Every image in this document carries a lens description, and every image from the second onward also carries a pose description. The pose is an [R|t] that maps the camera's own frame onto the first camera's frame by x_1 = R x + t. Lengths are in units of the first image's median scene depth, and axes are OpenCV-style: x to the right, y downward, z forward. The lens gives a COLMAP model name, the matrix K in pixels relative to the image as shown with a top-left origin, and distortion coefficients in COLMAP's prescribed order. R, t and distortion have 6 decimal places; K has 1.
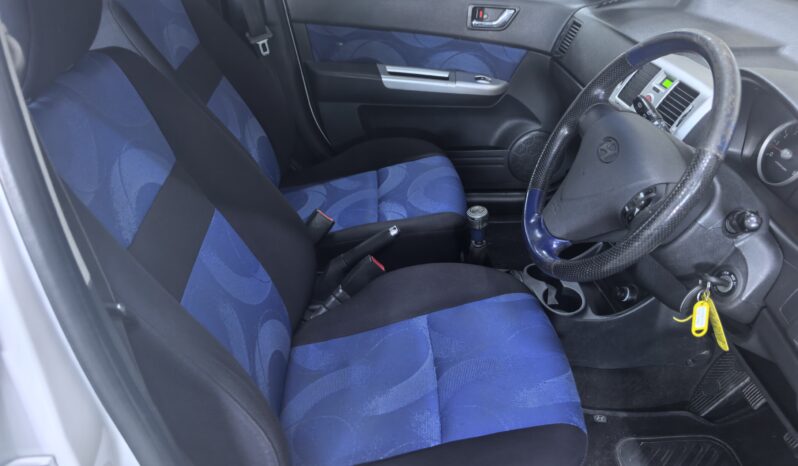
lens RADIAL K [[658.8, 0, 398.1], [0, 658.8, 234.6], [0, 0, 1]] dist [0.006376, -0.010180]
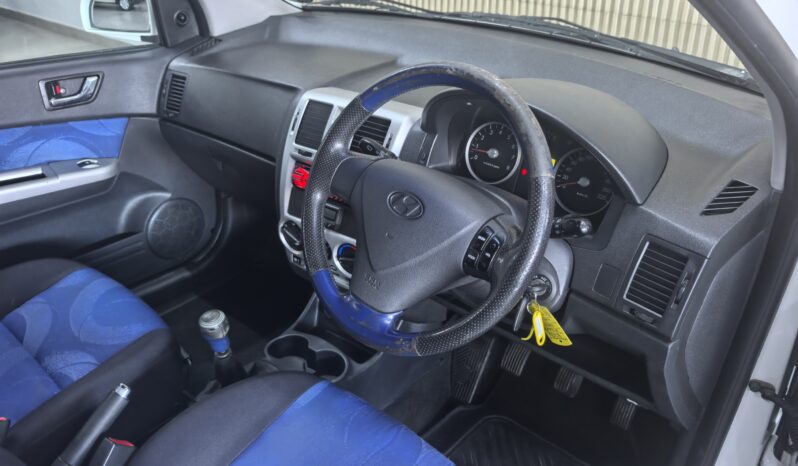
lens RADIAL K [[658.8, 0, 399.8], [0, 658.8, 232.1], [0, 0, 1]] dist [0.006376, -0.010180]
pose [[0.712934, -0.347107, 0.609296, -0.129172], [0.374303, 0.923129, 0.087924, -0.087337], [-0.592978, 0.165378, 0.788053, 0.142640]]
